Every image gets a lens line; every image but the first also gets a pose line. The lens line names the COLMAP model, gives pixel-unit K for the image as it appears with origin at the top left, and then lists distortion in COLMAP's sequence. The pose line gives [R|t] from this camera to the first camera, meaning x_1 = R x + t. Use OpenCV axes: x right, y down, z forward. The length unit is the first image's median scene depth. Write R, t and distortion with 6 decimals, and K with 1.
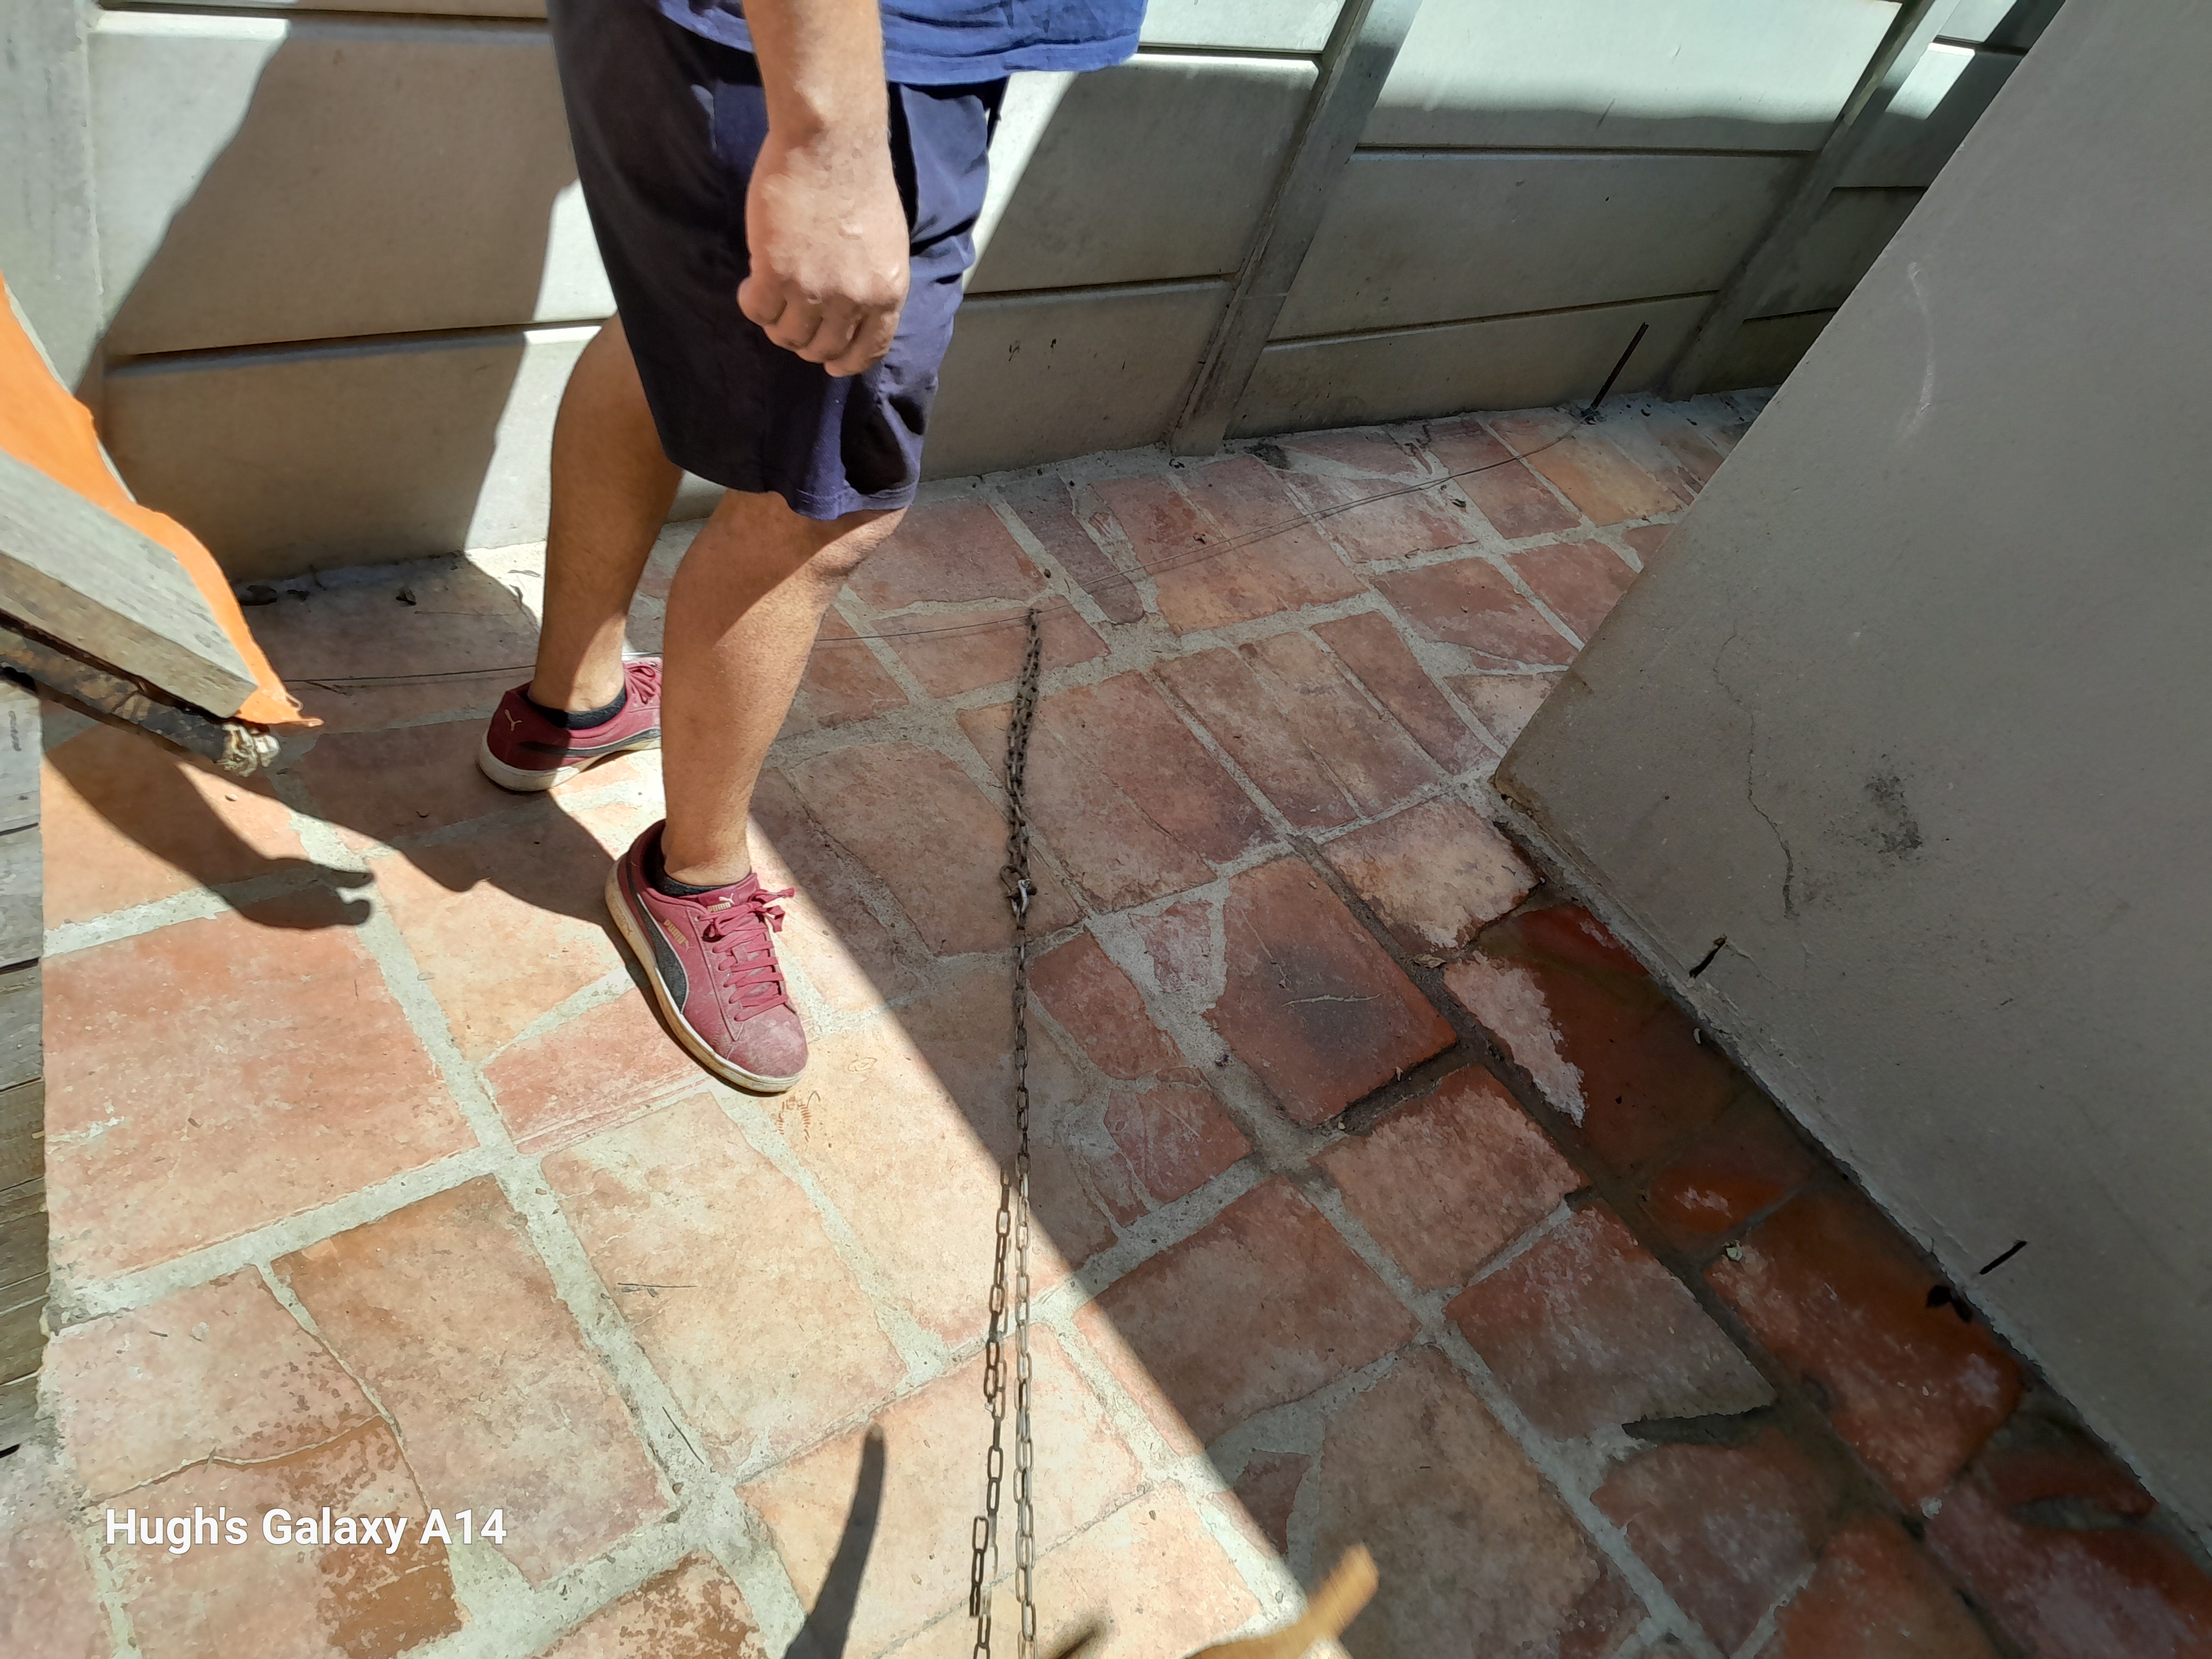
lens RADIAL K [[1702.7, 0, 1077.8], [0, 1702.7, 799.4], [0, 0, 1]] dist [0.097584, -0.229594]
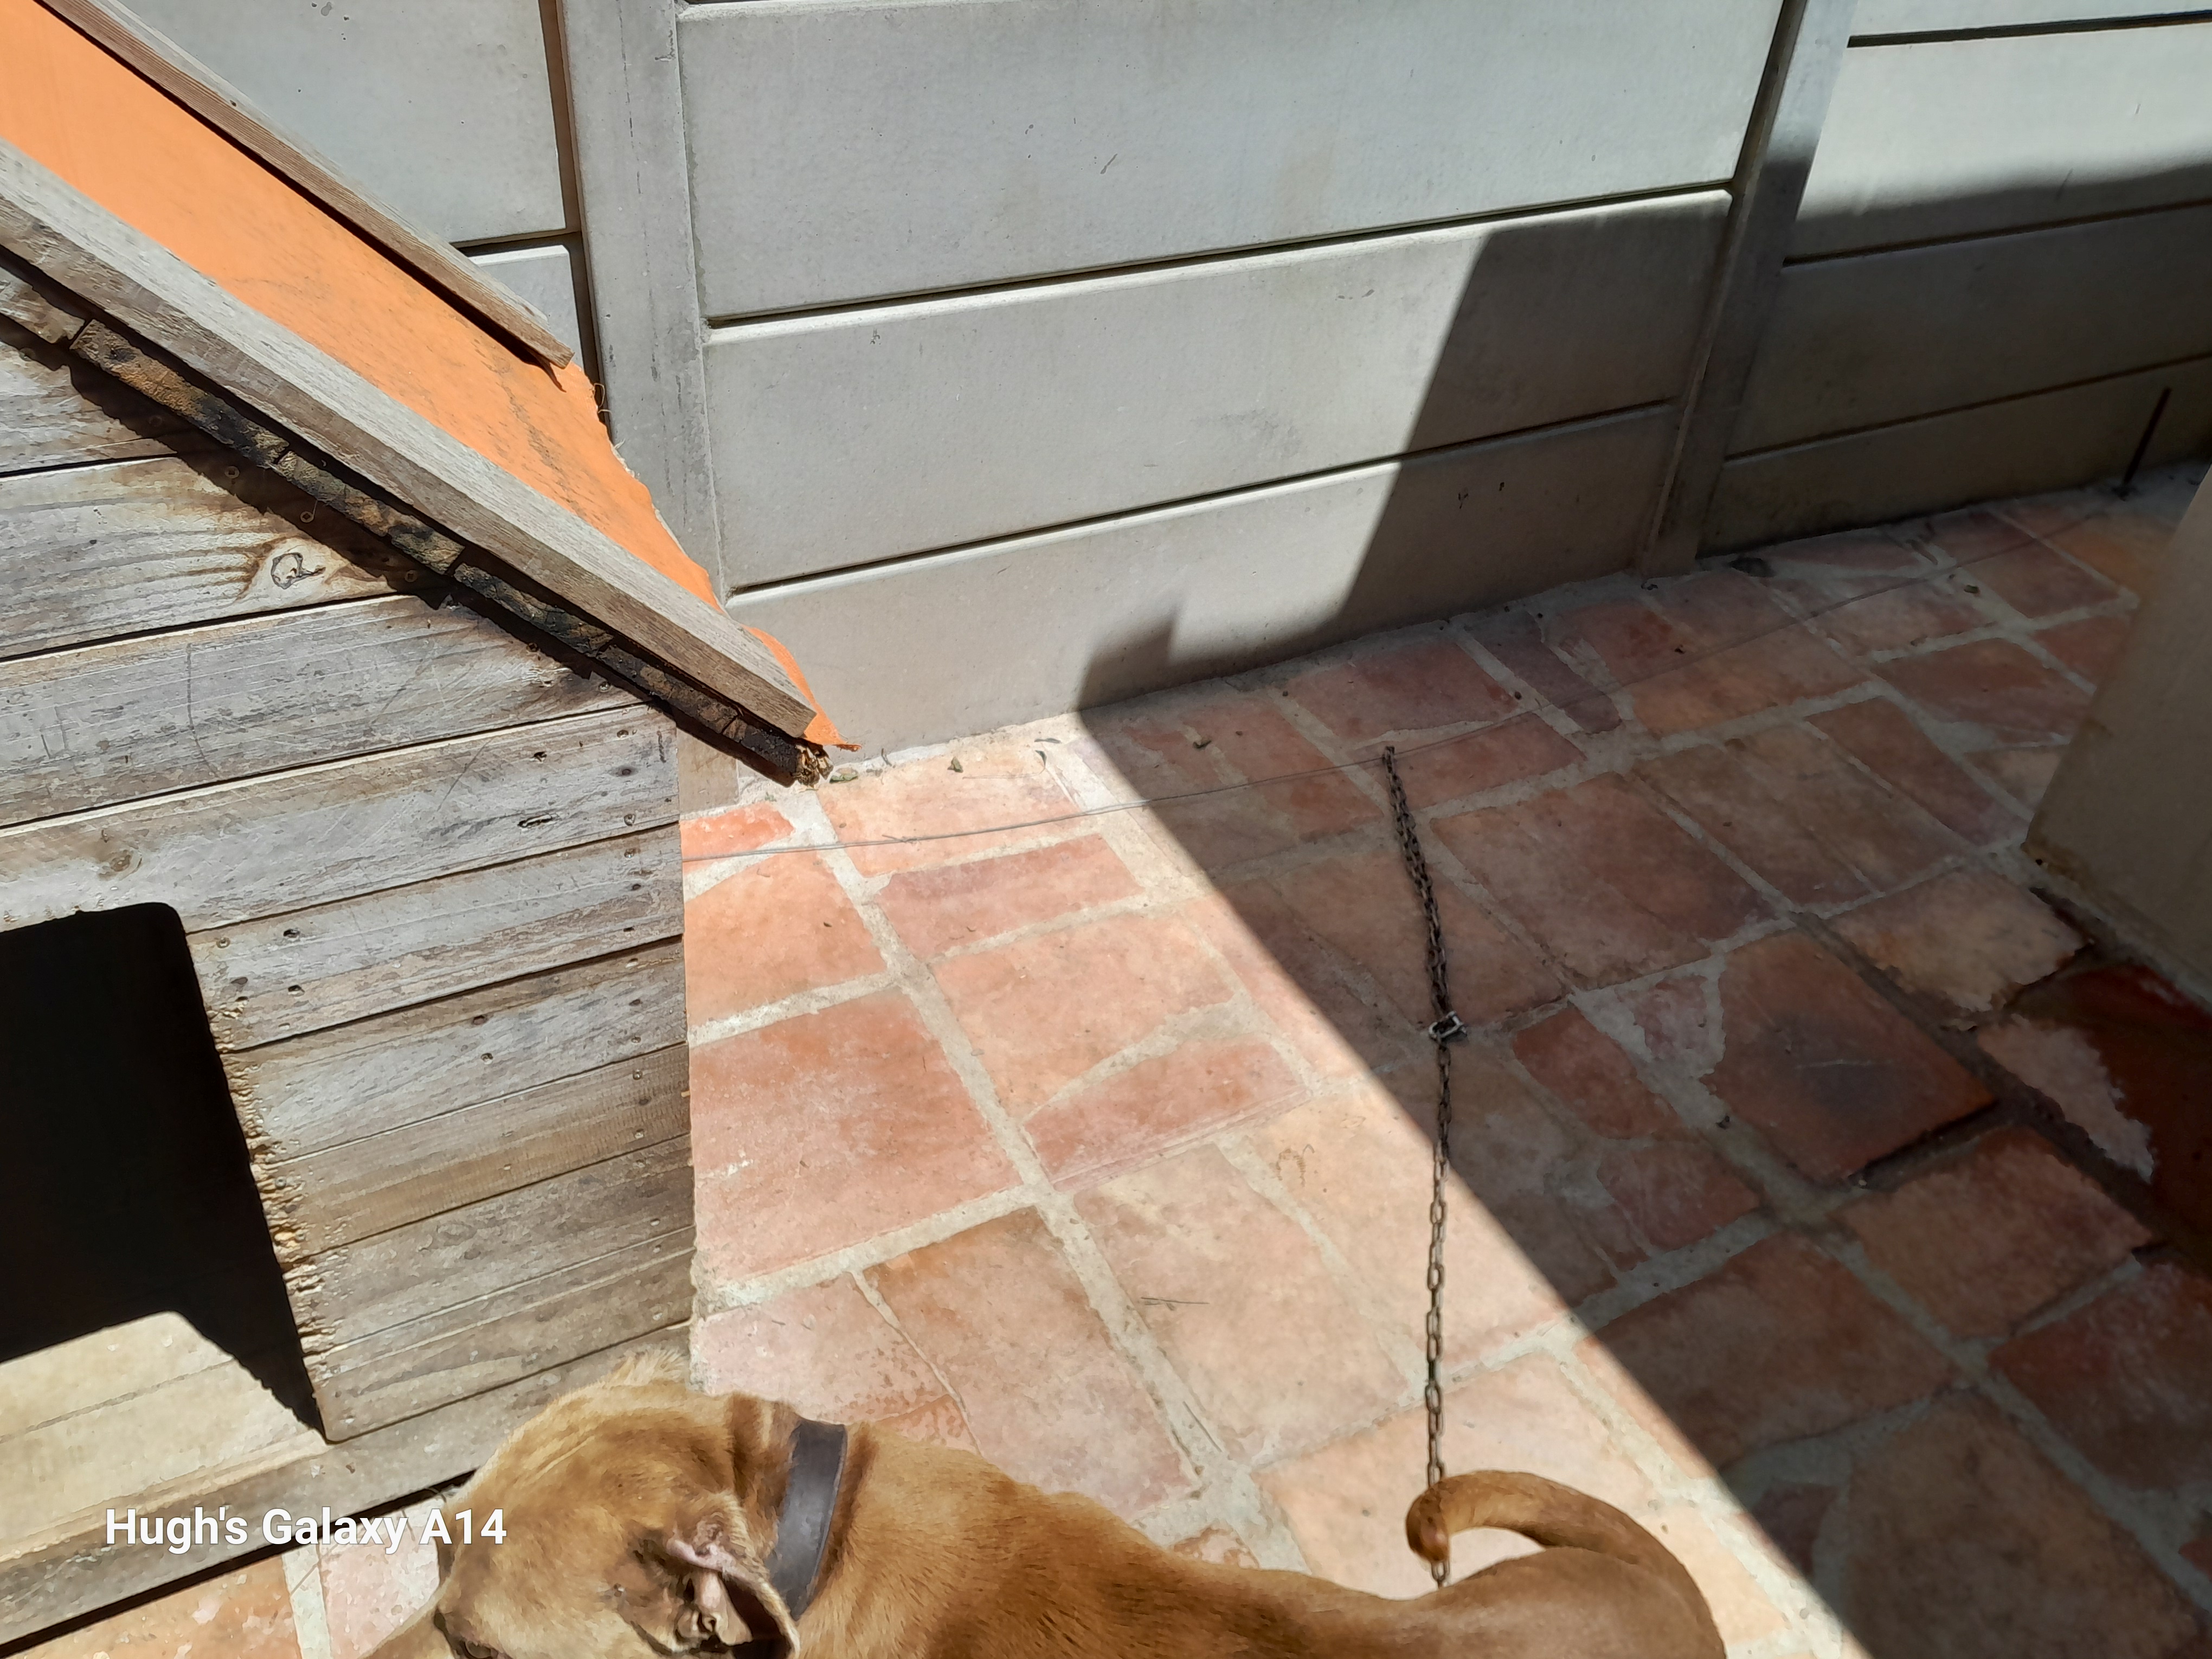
lens RADIAL K [[1778.8, 0, 1047.2], [0, 1778.8, 822.8], [0, 0, 1]] dist [0.097117, -0.240452]
pose [[0.934326, -0.111840, -0.338418, 0.087972], [0.056196, 0.983842, -0.169991, 0.135024], [0.351961, 0.139809, 0.925514, -0.129371]]
